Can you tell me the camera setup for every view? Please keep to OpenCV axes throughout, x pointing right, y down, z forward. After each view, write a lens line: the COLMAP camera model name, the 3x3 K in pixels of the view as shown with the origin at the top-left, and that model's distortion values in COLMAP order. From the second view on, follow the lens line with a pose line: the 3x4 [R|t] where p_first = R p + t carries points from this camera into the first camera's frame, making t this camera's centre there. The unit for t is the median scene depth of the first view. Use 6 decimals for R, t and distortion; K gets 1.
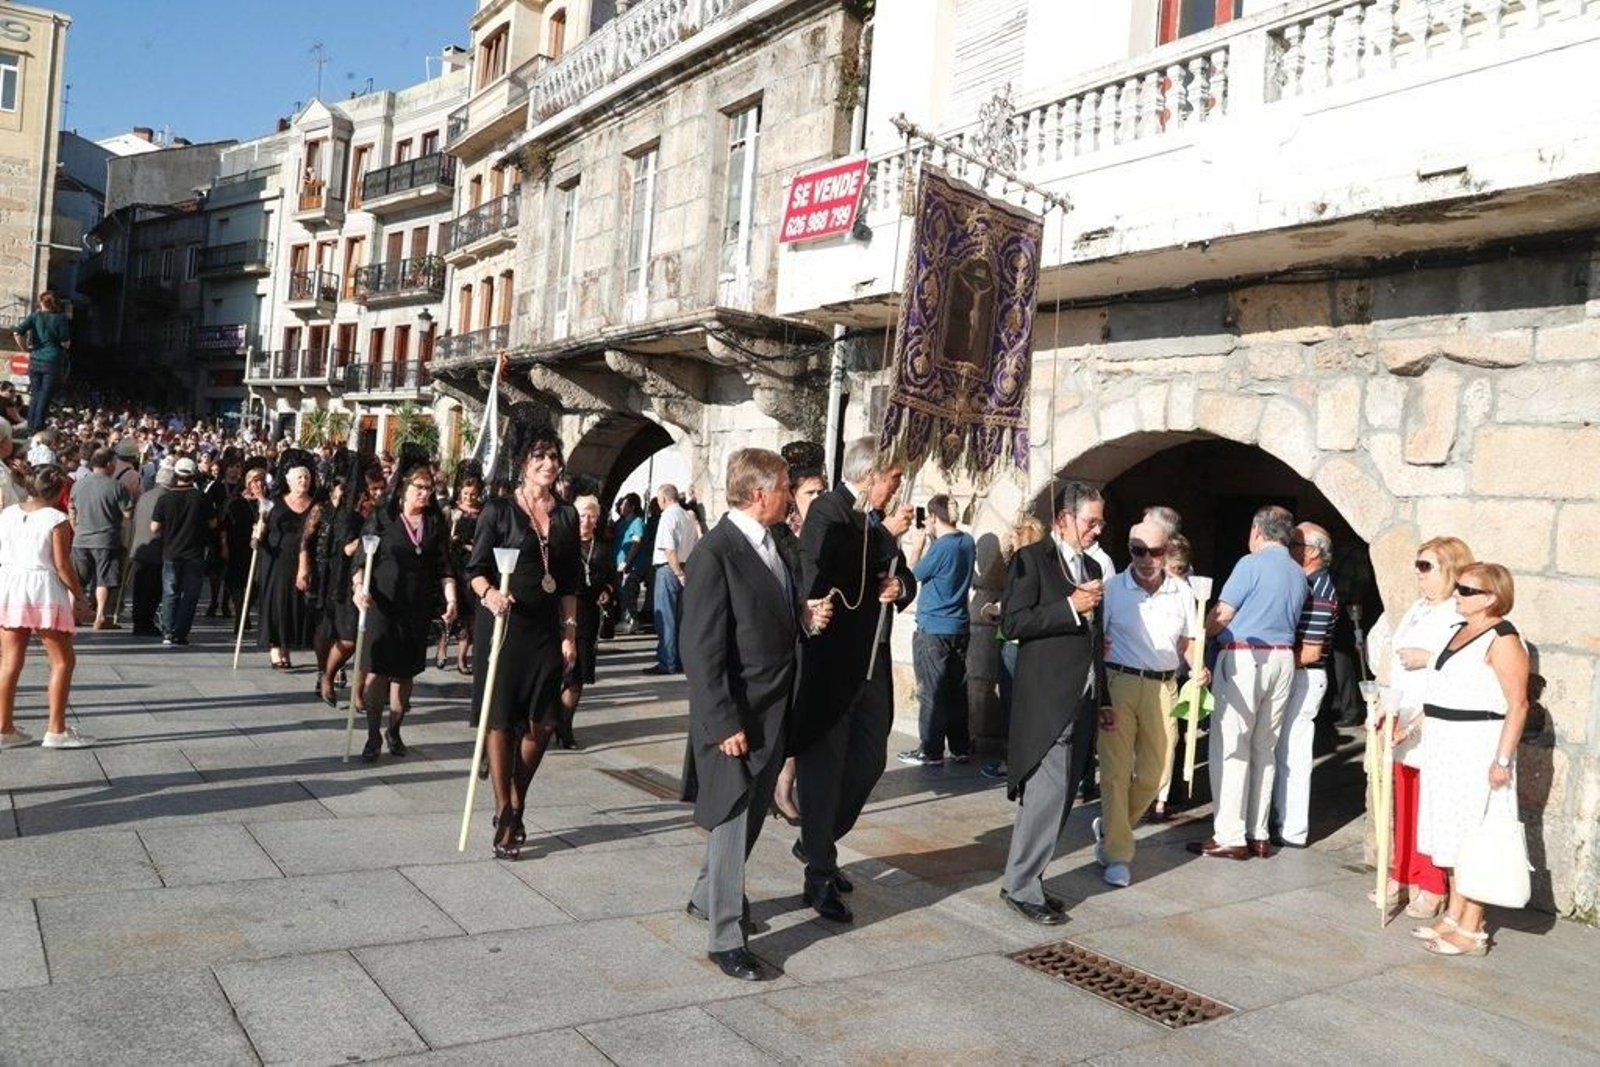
lens RADIAL K [[1223.6, 0, 793.6], [0, 1223.6, 532.2], [0, 0, 1]] dist [-0.086056, 0.085358]
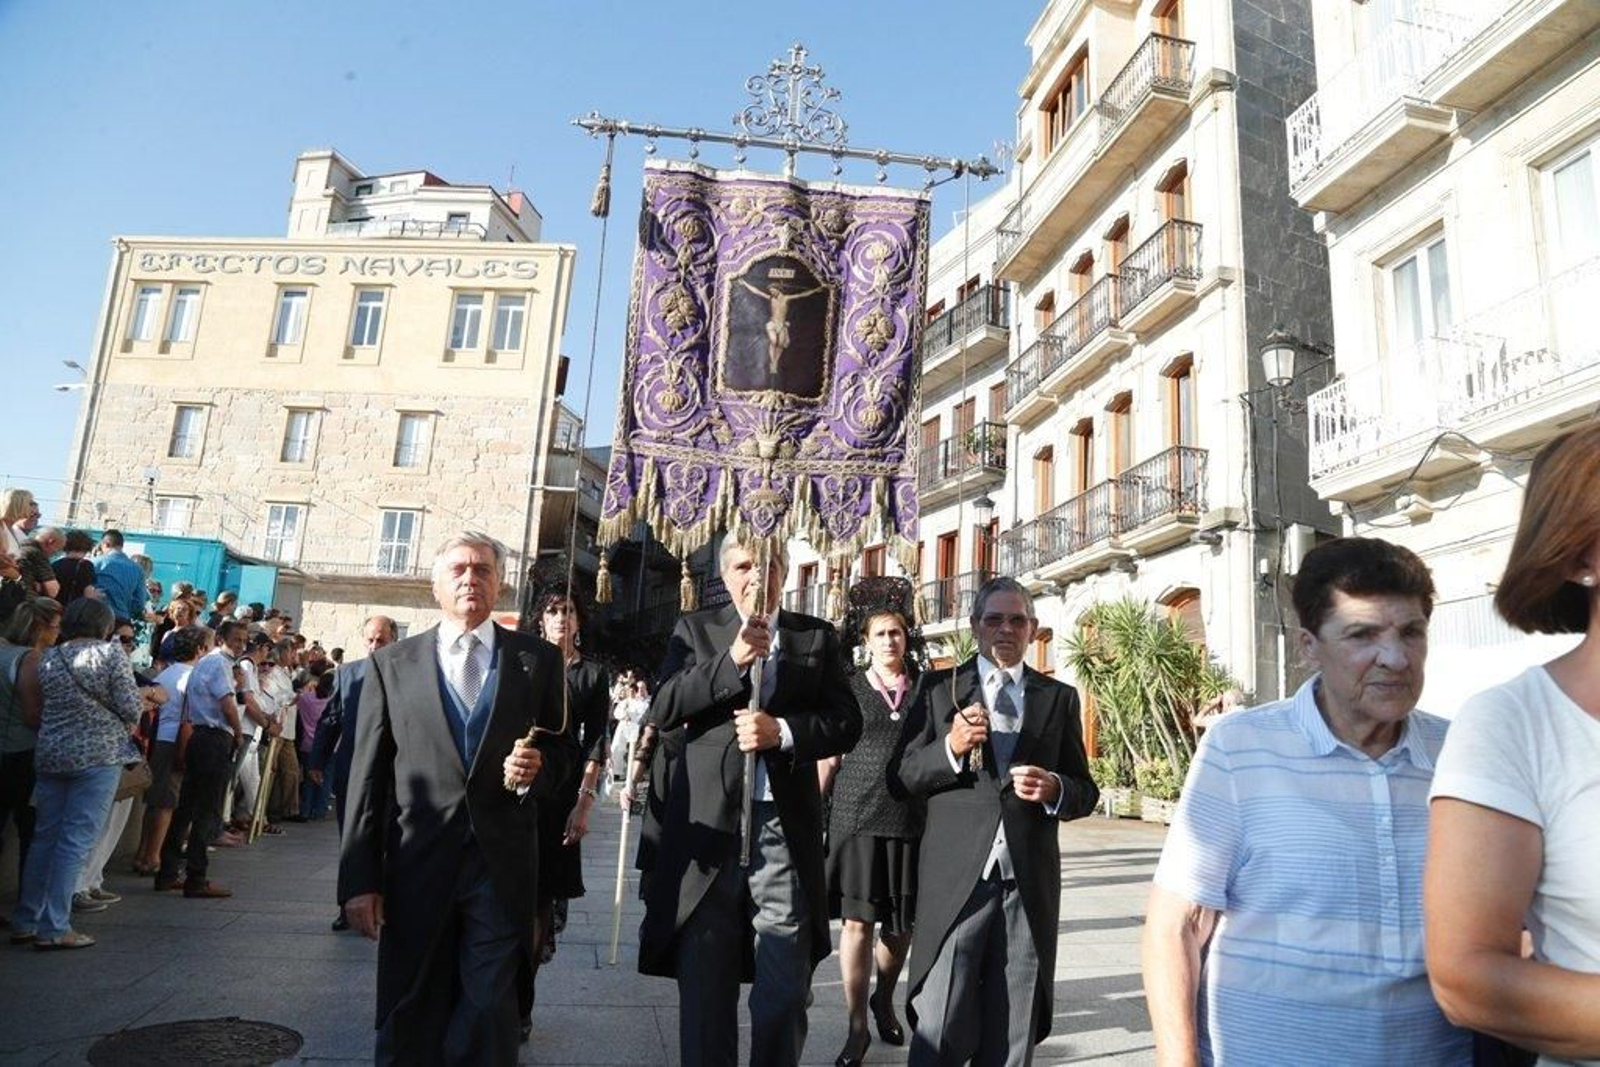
lens RADIAL K [[1096.1, 0, 808.7], [0, 1096.1, 530.4], [0, 0, 1]] dist [-0.103295, 0.025377]
pose [[0.917167, -0.110864, -0.382771, -0.156426], [0.014232, 0.969023, -0.246562, -0.013250], [0.398249, 0.220691, 0.890333, 0.406377]]
